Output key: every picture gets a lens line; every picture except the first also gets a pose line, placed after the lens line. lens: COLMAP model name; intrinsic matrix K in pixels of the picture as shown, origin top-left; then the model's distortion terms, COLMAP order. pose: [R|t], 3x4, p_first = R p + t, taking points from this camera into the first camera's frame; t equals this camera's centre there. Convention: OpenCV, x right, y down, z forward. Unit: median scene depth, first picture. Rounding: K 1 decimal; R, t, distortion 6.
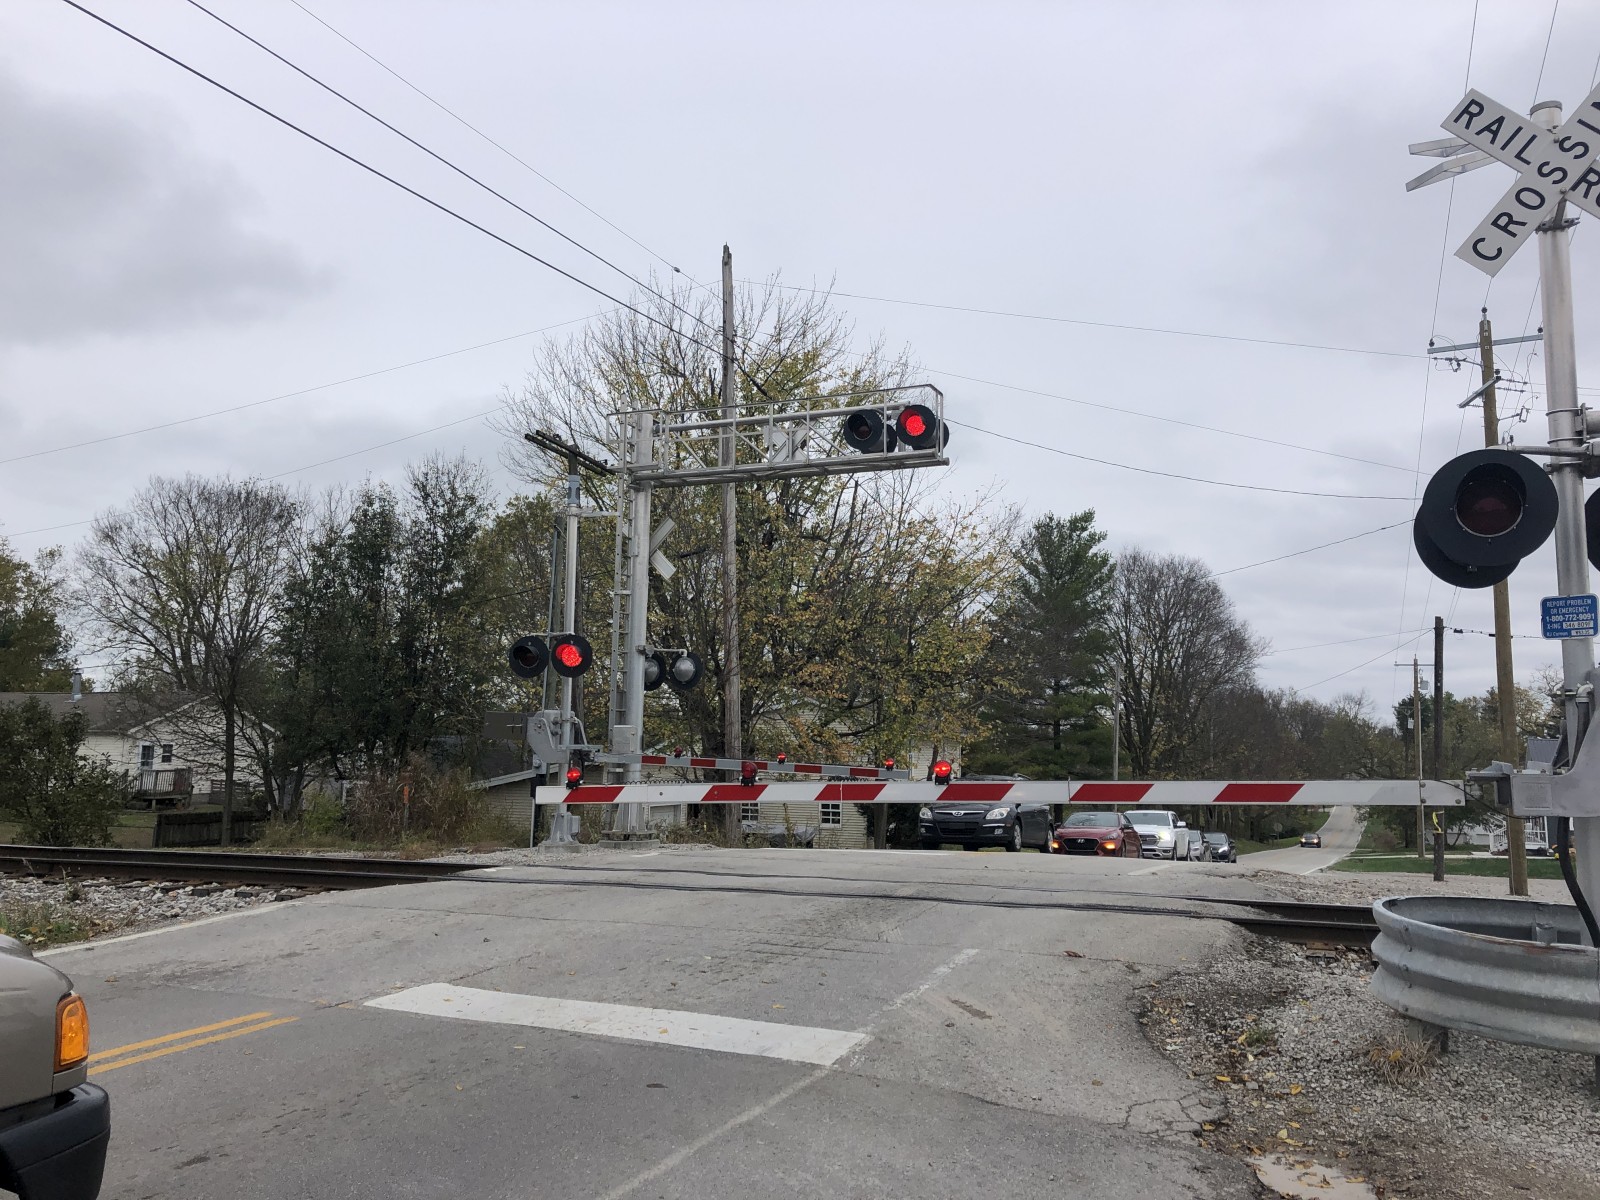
lens RADIAL K [[1269.8, 0, 836.3], [0, 1269.8, 577.3], [0, 0, 1]] dist [0.024232, -0.002661]
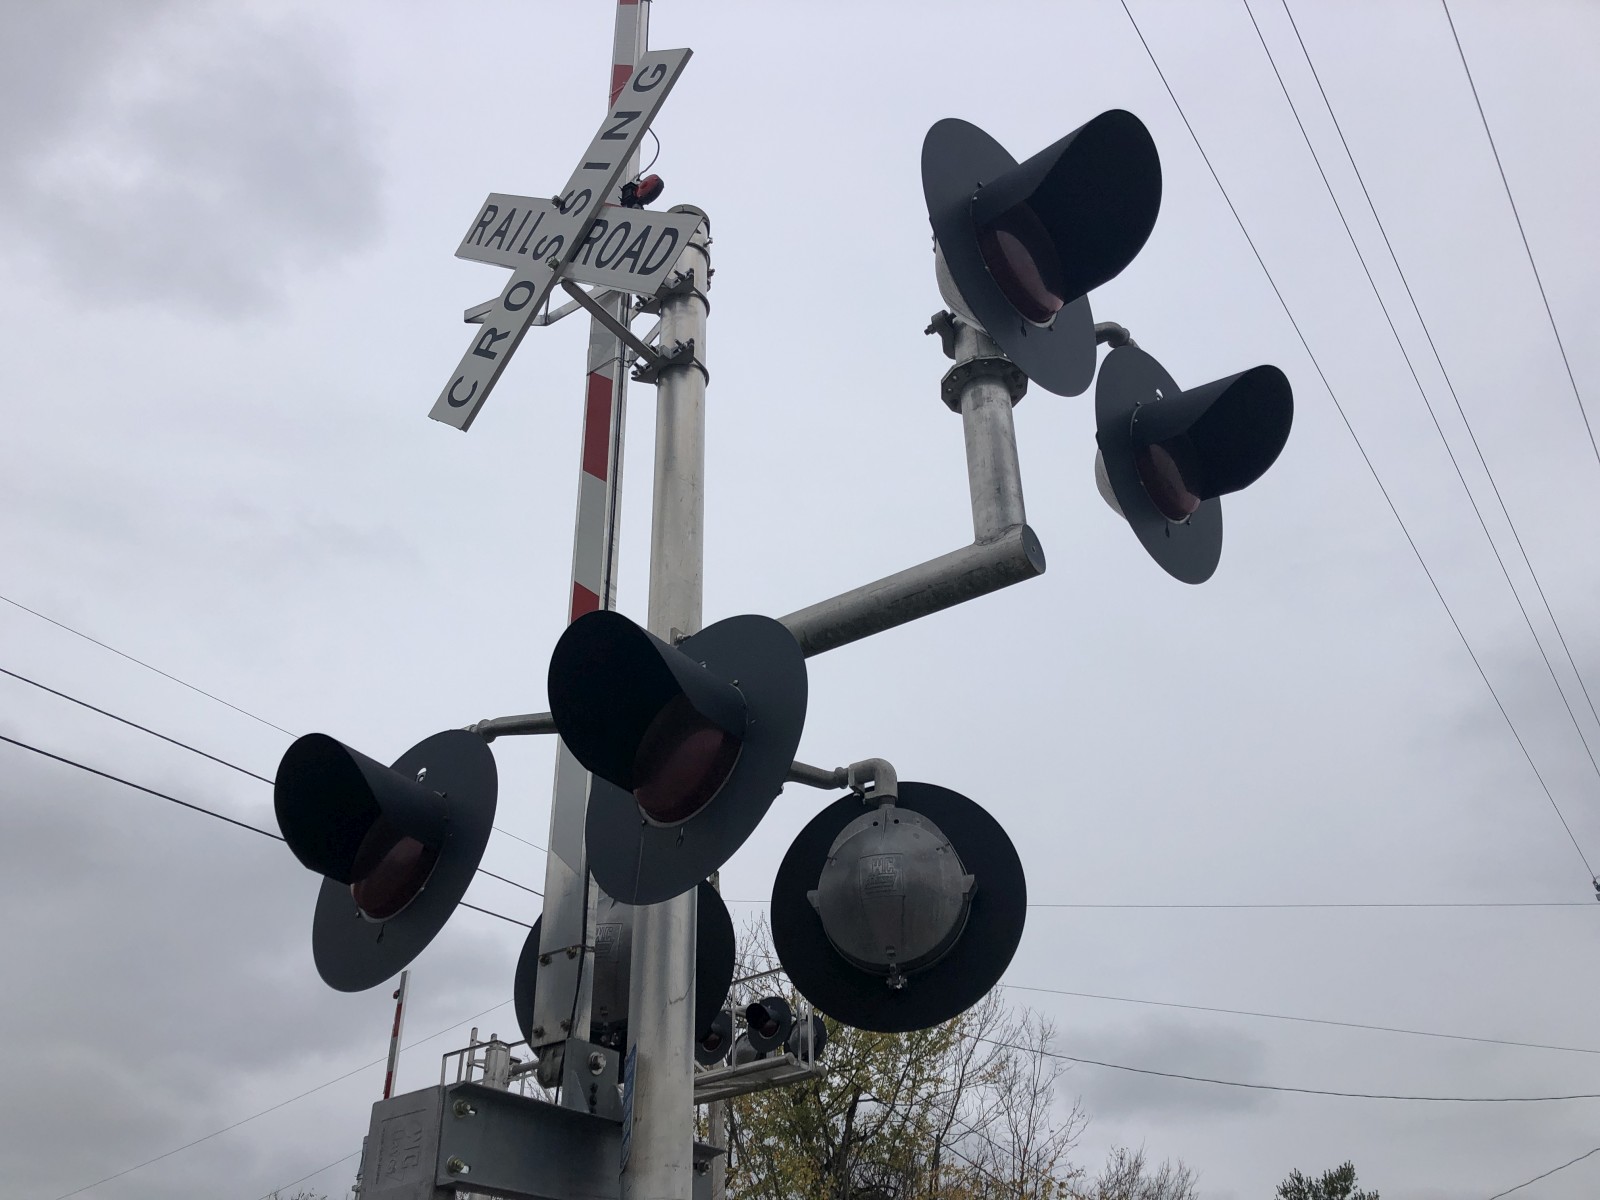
lens RADIAL K [[1311.5, 0, 798.3], [0, 1311.5, 577.0], [0, 0, 1]] dist [0.006701, -0.029569]
pose [[0.968422, -0.168540, -0.183721, 0.201239], [0.057897, 0.868776, -0.491809, 0.024079], [0.242502, 0.465641, 0.851100, 0.166538]]
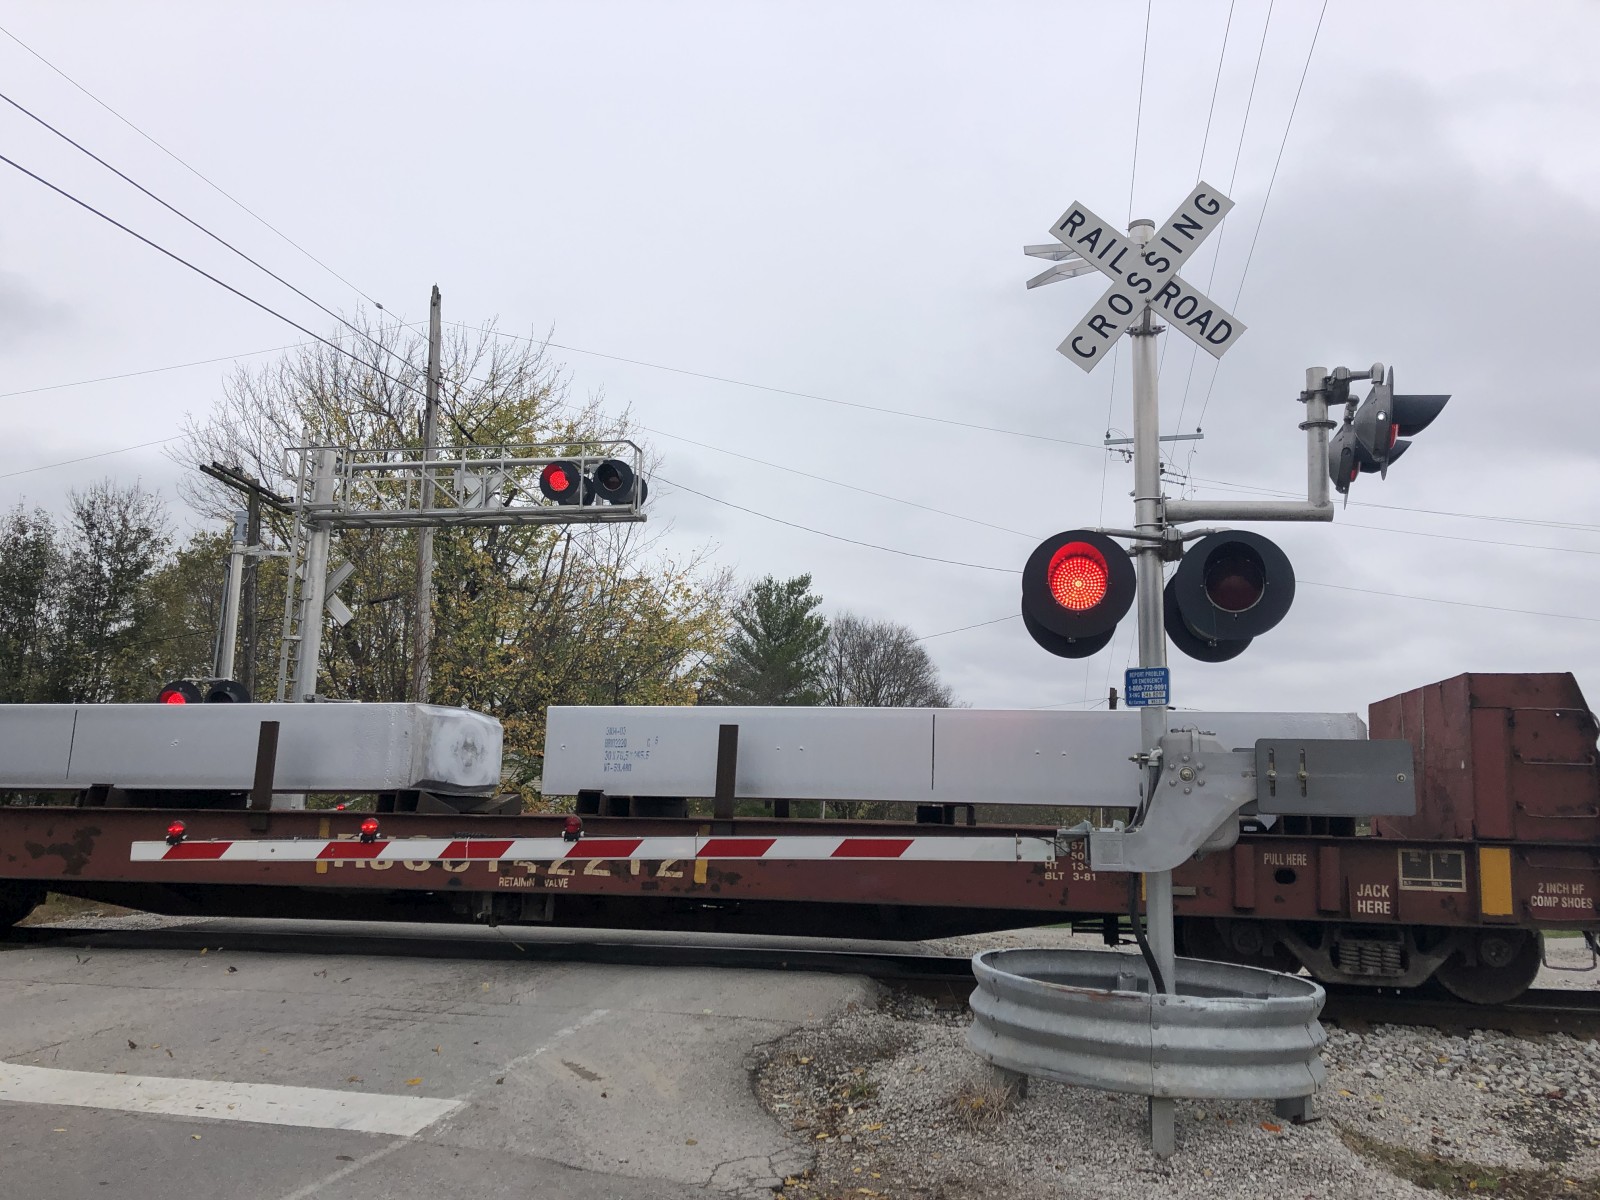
lens RADIAL K [[1266.2, 0, 808.8], [0, 1266.2, 584.0], [0, 0, 1]] dist [0.021569, -0.002480]
pose [[0.981202, 0.043373, 0.188045, 0.023178], [-0.035580, 0.998370, -0.044624, 0.000481], [-0.189674, 0.037094, 0.981146, -0.002228]]
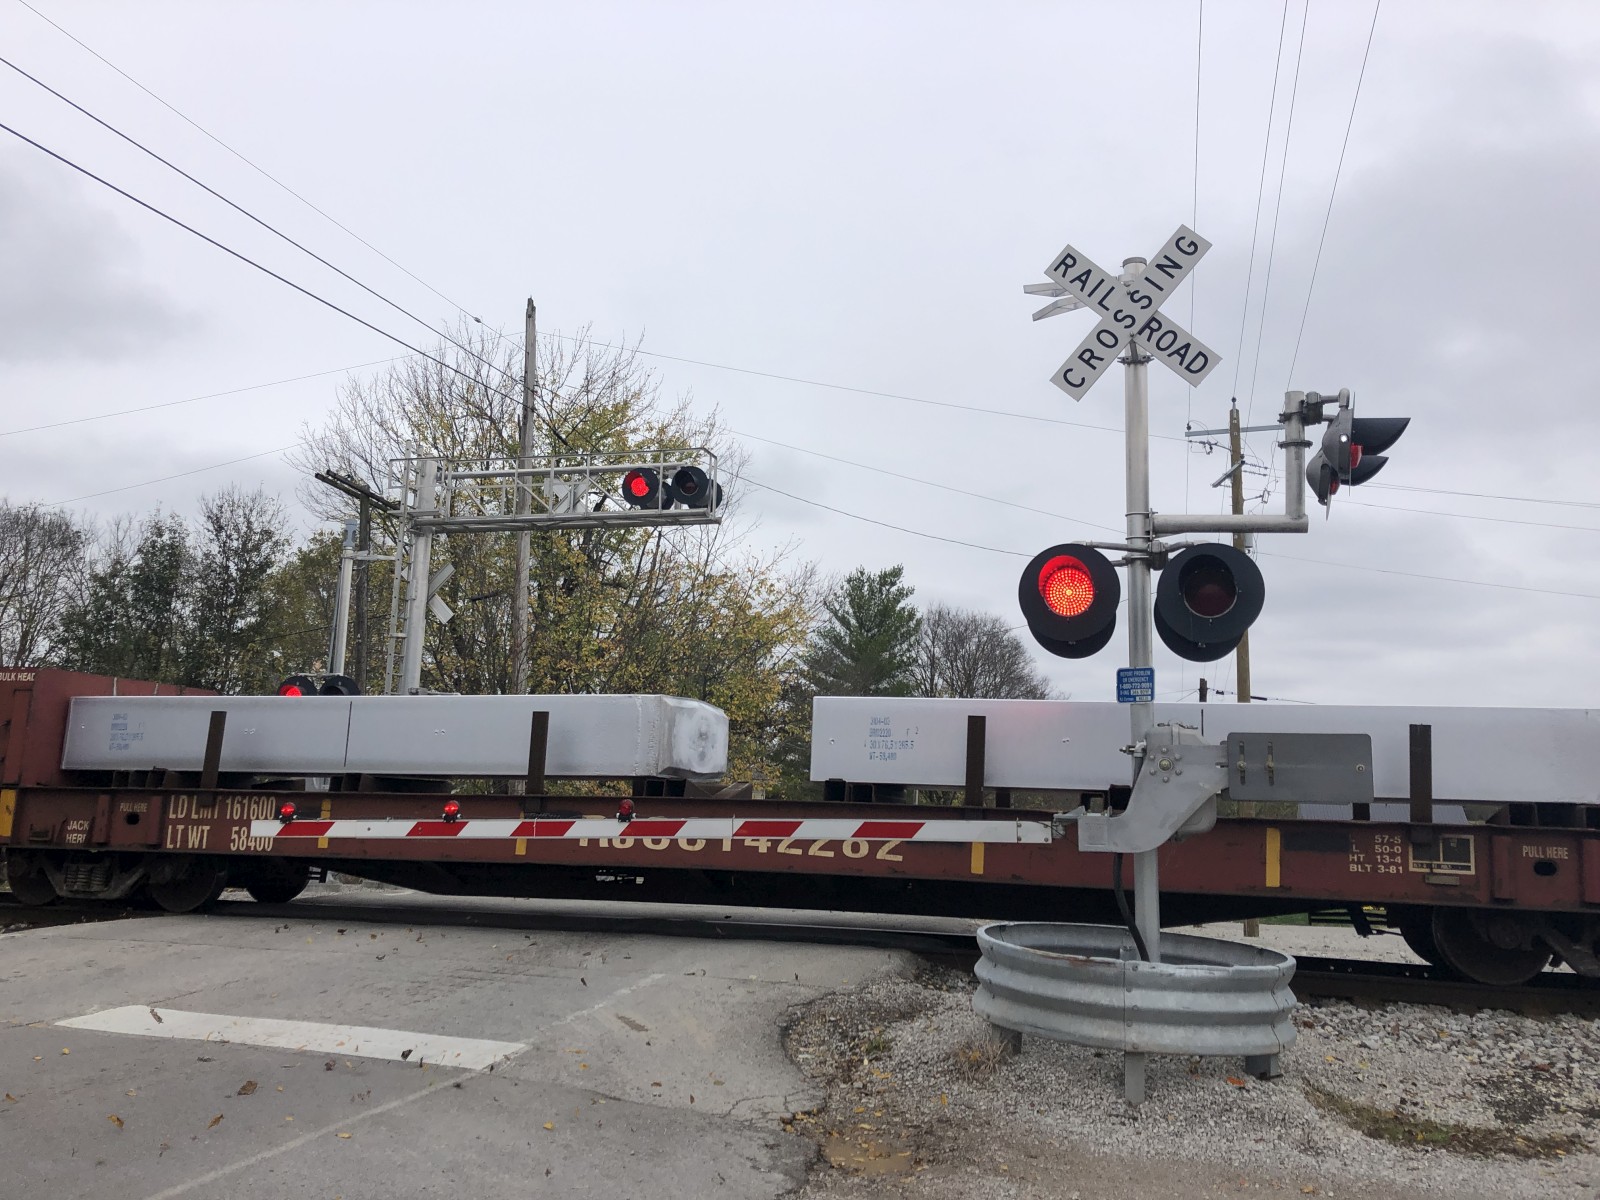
lens RADIAL K [[1266.3, 0, 811.5], [0, 1266.3, 580.0], [0, 0, 1]] dist [0.047460, -0.056283]
pose [[0.993369, 0.034707, 0.109605, 0.038102], [-0.030873, 0.998857, -0.036487, -0.004155], [-0.110746, 0.032861, 0.993305, -0.042380]]
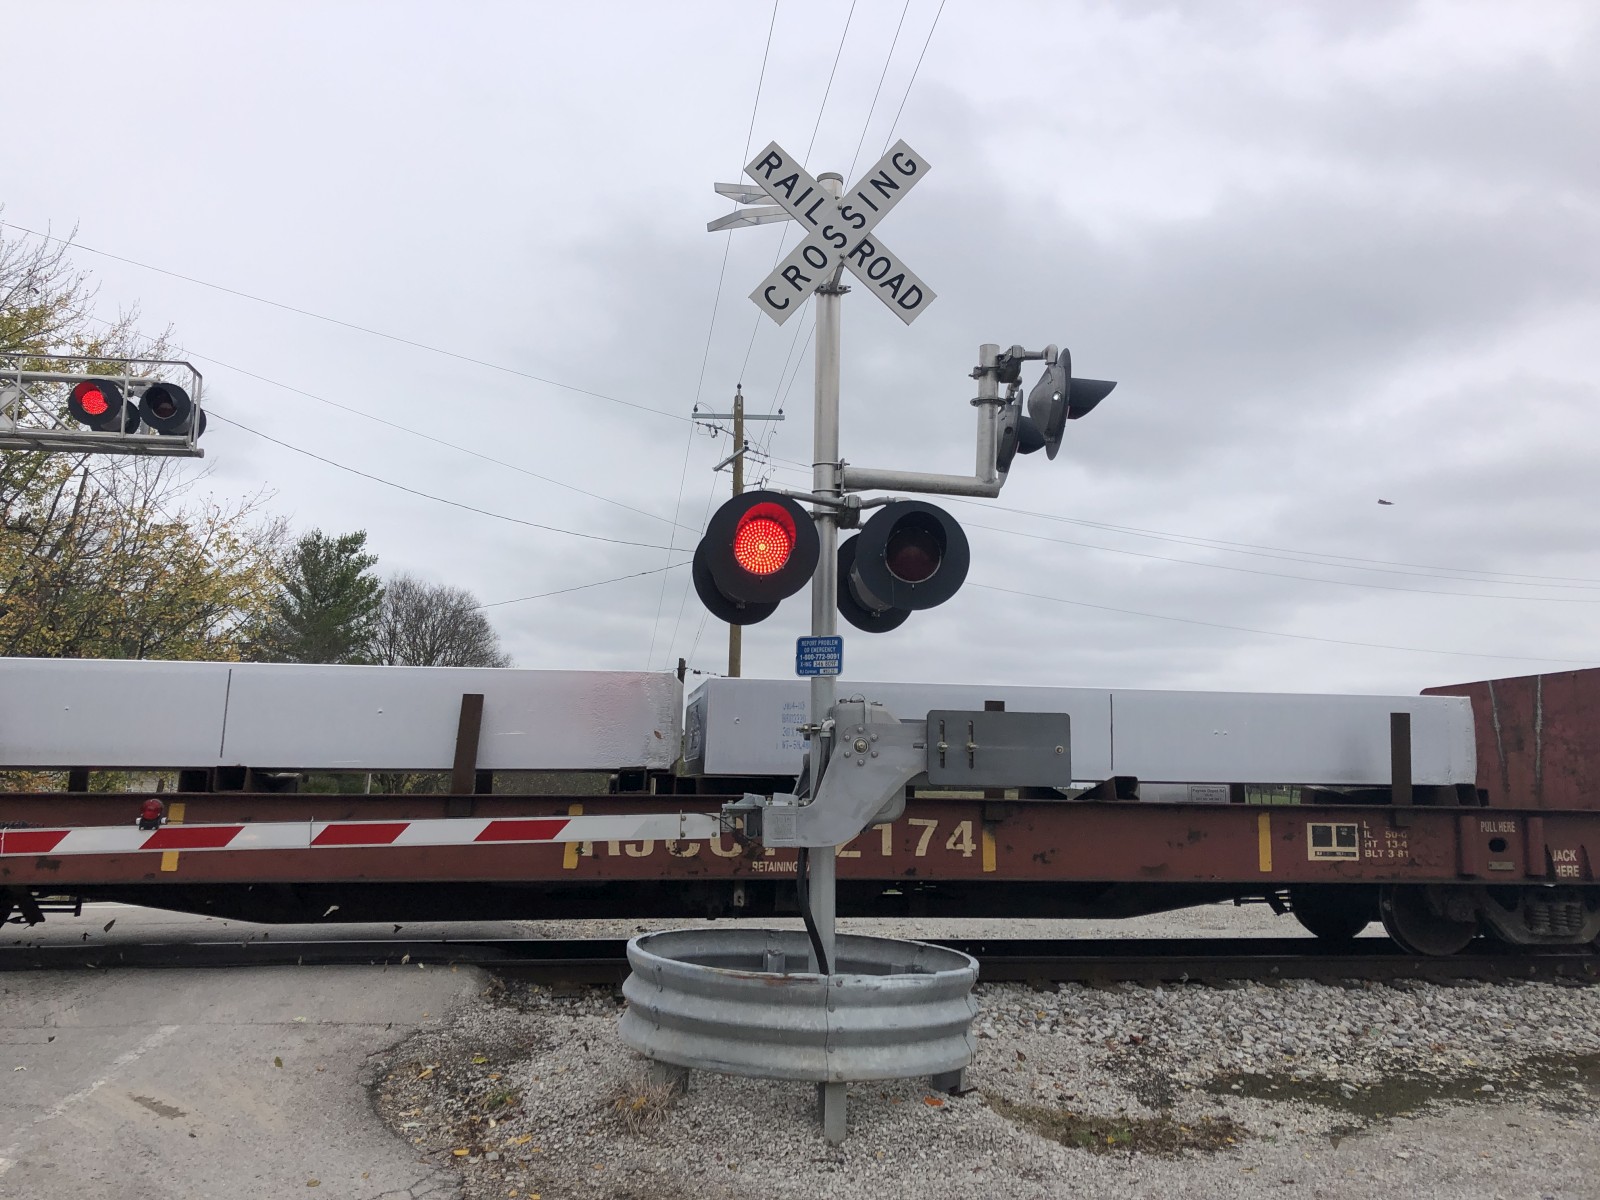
lens RADIAL K [[1261.5, 0, 769.0], [0, 1261.5, 588.9], [0, 0, 1]] dist [0.035117, -0.026646]
pose [[0.869310, 0.076436, 0.488321, 0.006678], [-0.068448, 0.997068, -0.034217, 0.003516], [-0.489504, -0.003679, 0.871993, 0.031578]]
